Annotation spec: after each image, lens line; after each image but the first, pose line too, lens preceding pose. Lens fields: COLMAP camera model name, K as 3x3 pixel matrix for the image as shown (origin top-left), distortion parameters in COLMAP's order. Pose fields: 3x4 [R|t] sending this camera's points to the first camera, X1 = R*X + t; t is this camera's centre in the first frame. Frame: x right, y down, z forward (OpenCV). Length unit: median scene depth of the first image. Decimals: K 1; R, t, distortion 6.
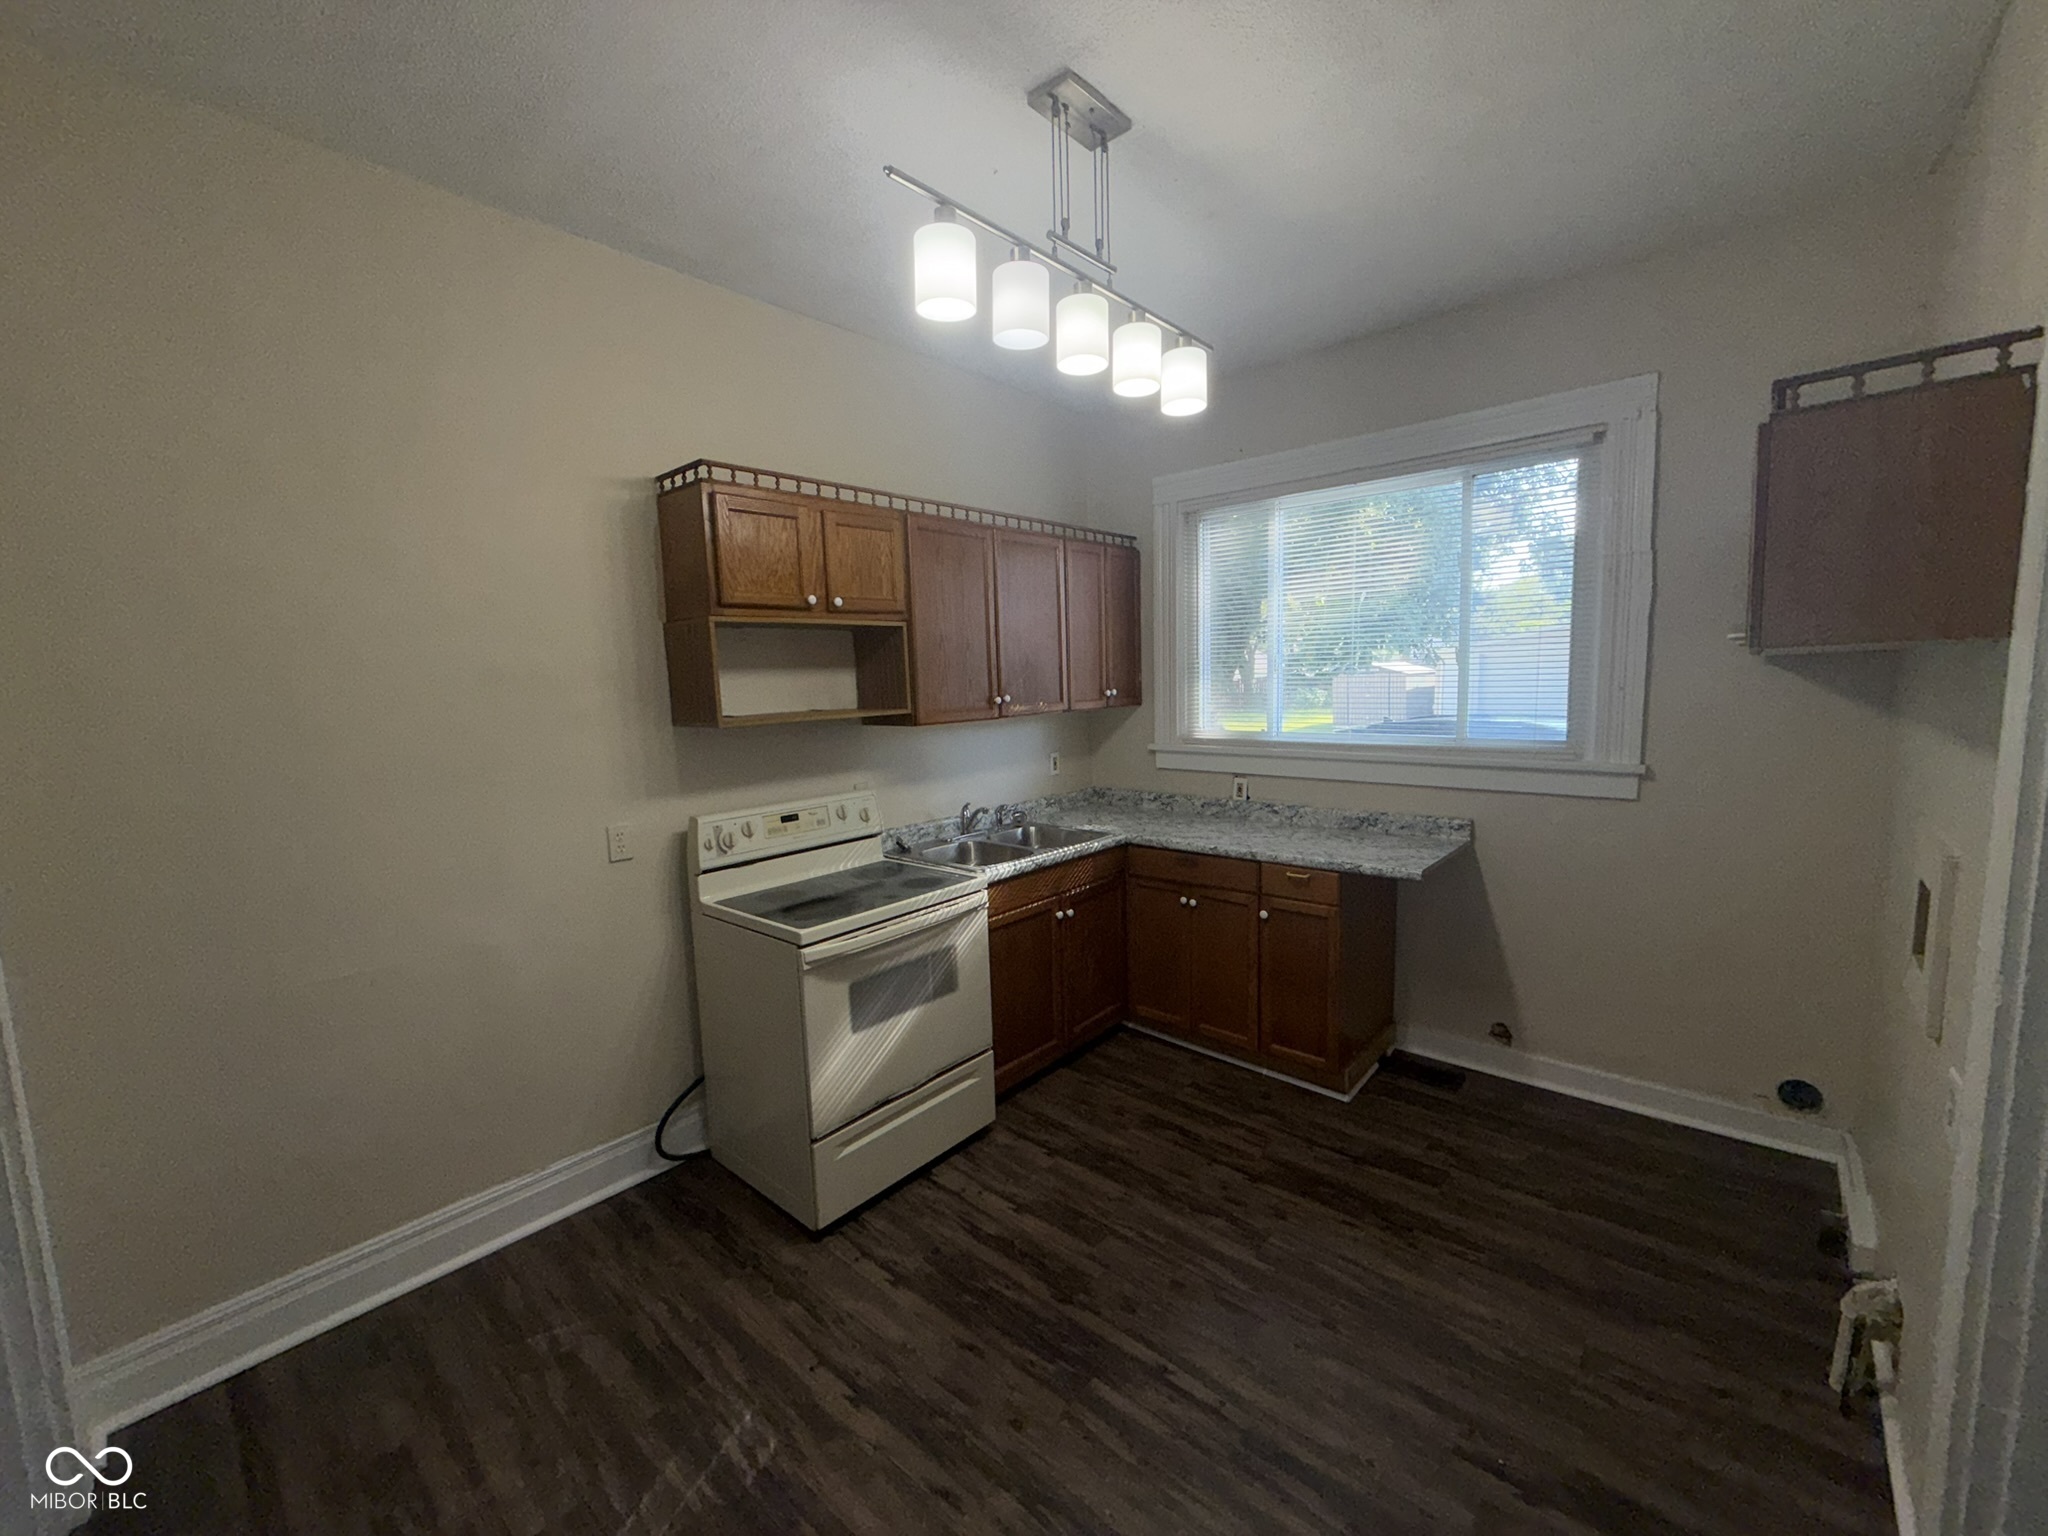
lens RADIAL K [[816.5, 0, 1017.8], [0, 816.5, 767.9], [0, 0, 1]] dist [0.000292, 0.000115]
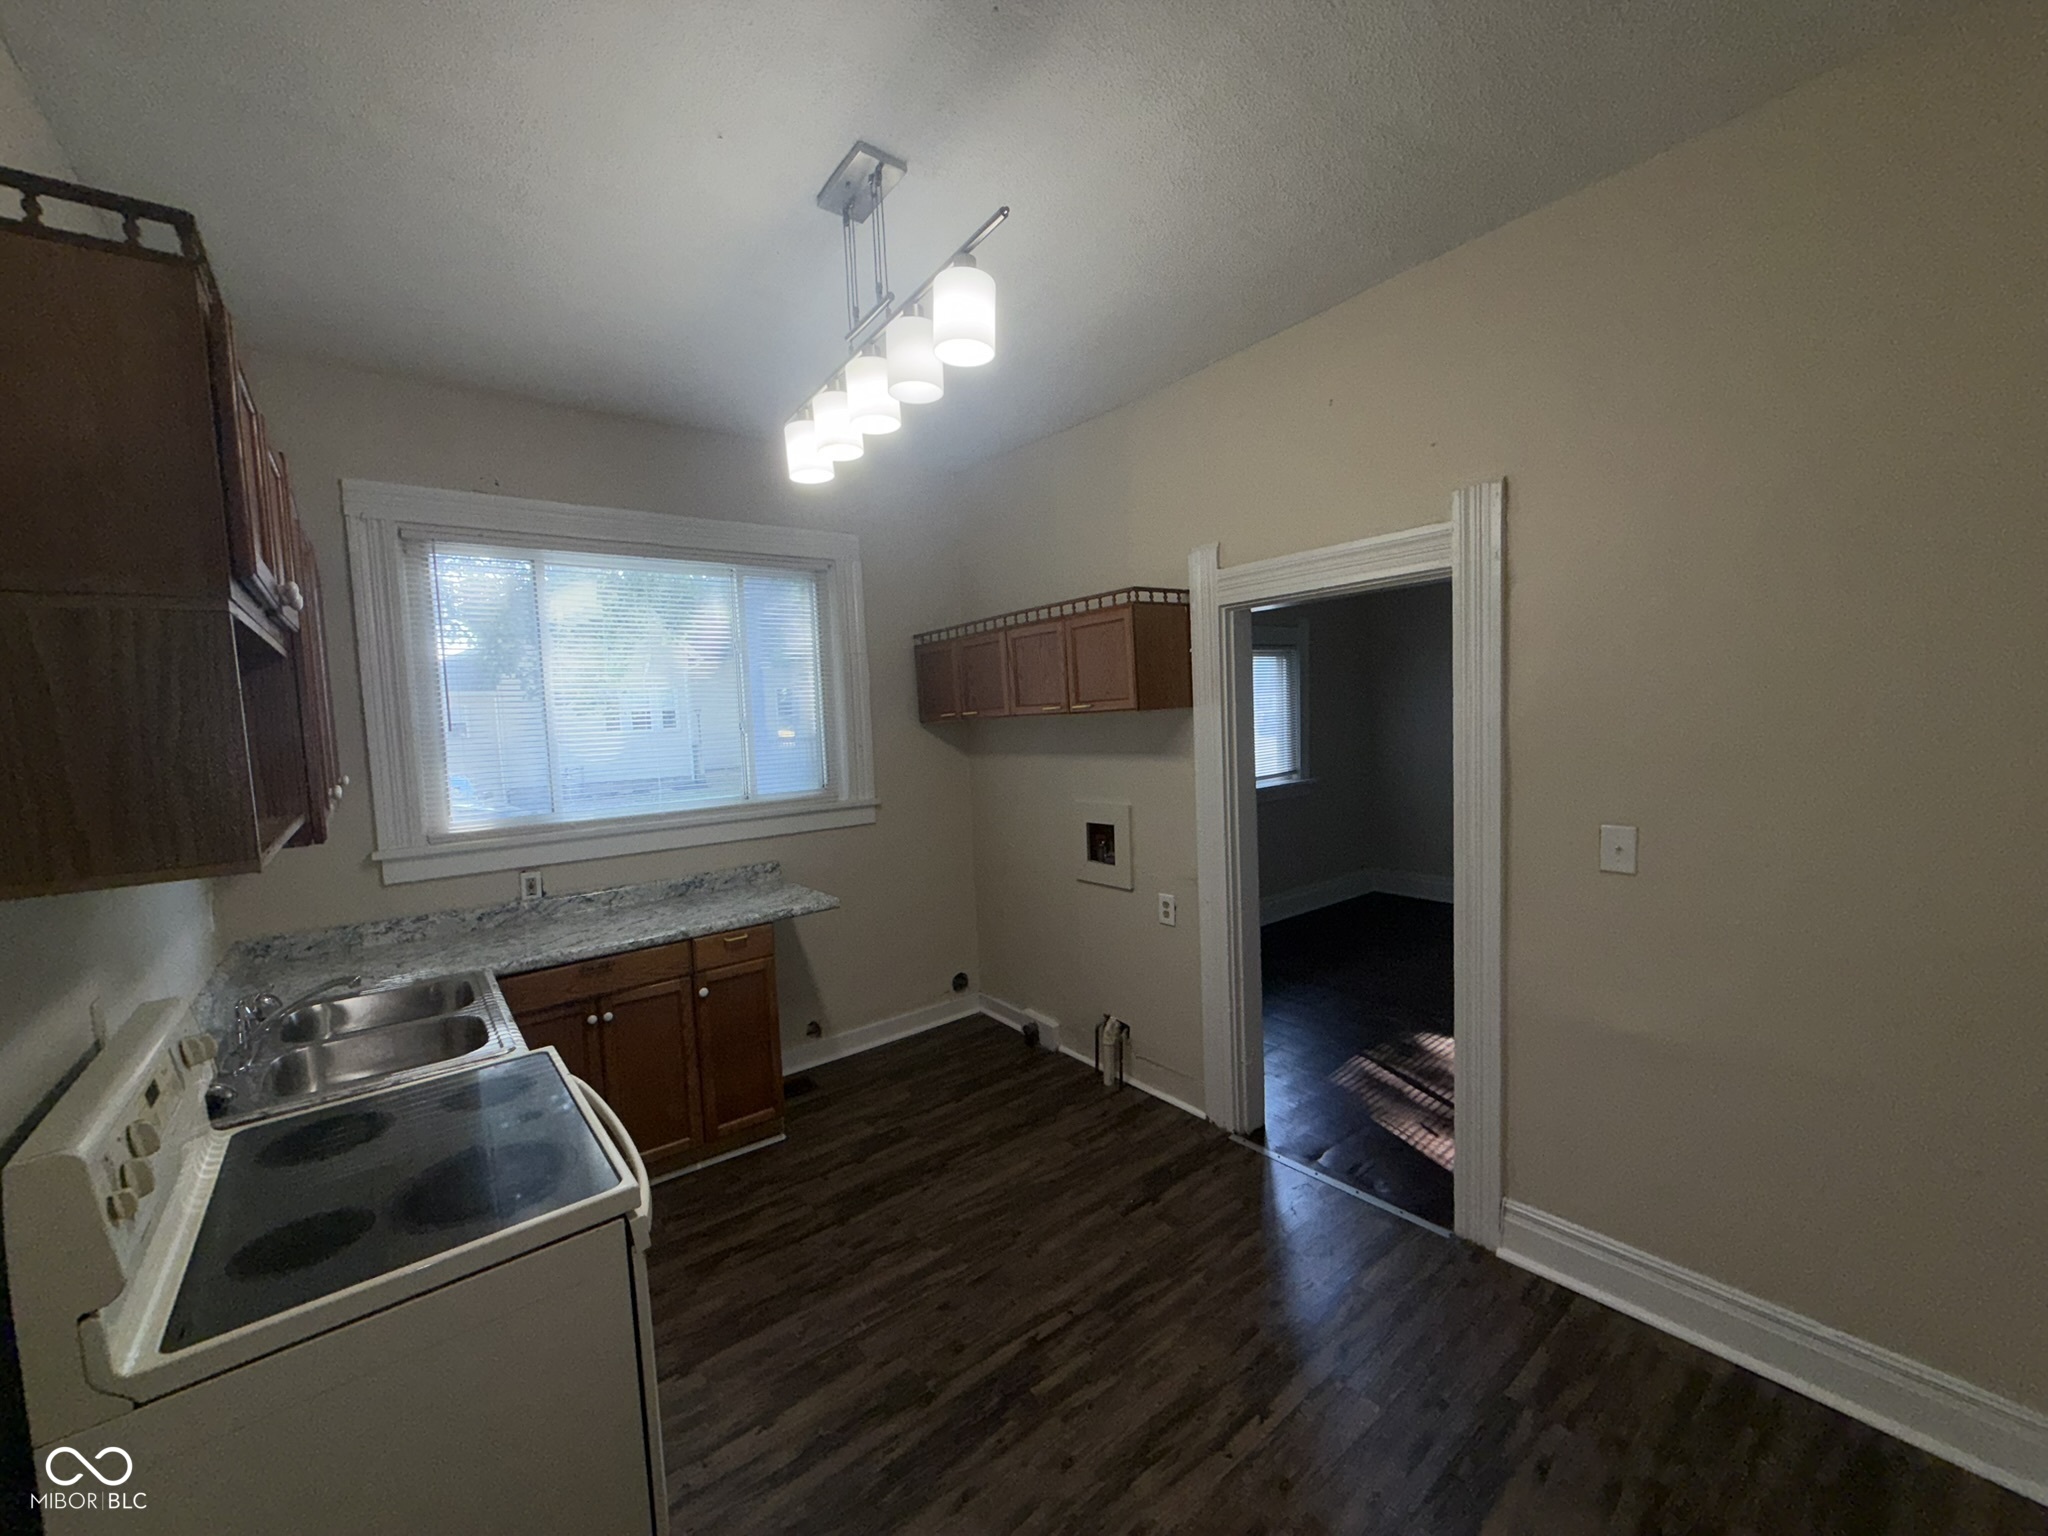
lens RADIAL K [[816.5, 0, 1017.8], [0, 816.5, 771.5], [0, 0, 1]] dist [0.000292, 0.000115]
pose [[0.175615, -0.047321, 0.983321, -0.658790], [0.150419, 0.988405, 0.020702, -0.045843], [-0.972899, 0.144275, 0.180697, 0.518938]]
